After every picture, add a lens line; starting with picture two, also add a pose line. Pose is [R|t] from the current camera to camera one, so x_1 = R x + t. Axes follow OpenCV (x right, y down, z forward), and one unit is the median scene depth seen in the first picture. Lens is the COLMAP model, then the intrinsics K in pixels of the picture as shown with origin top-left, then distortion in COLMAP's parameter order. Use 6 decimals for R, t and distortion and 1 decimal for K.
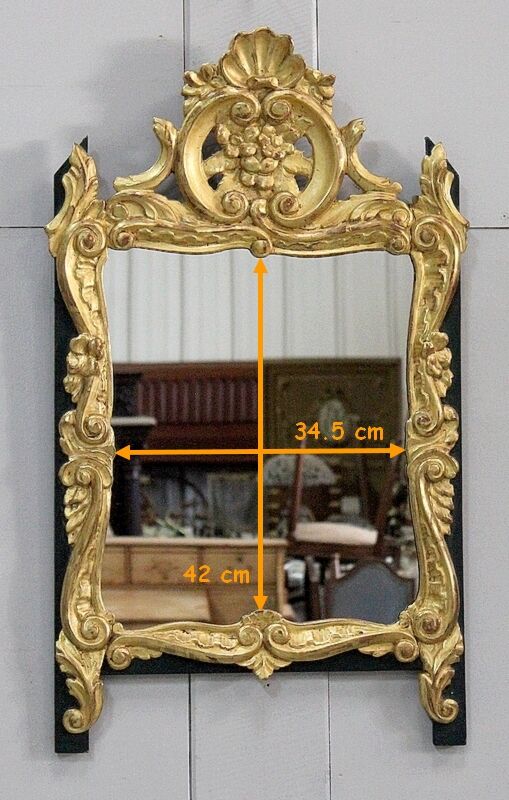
lens RADIAL K [[3494.2, 0, 254.5], [0, 3494.2, 400.0], [0, 0, 1]] dist [0.291271, 2.032882]
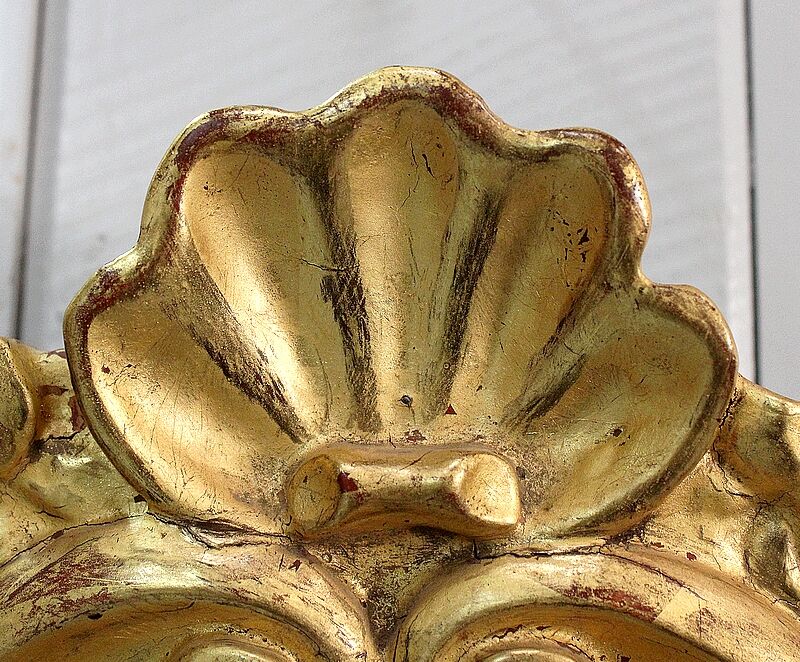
lens RADIAL K [[1343.3, 0, 400.0], [0, 1343.3, 331.0], [0, 0, 1]] dist [-0.069855, -0.094837]
pose [[0.993927, 0.015817, -0.108896, 0.007673], [-0.023575, 0.997246, -0.070325, -0.093052], [0.107484, 0.072465, 0.991562, 0.947955]]
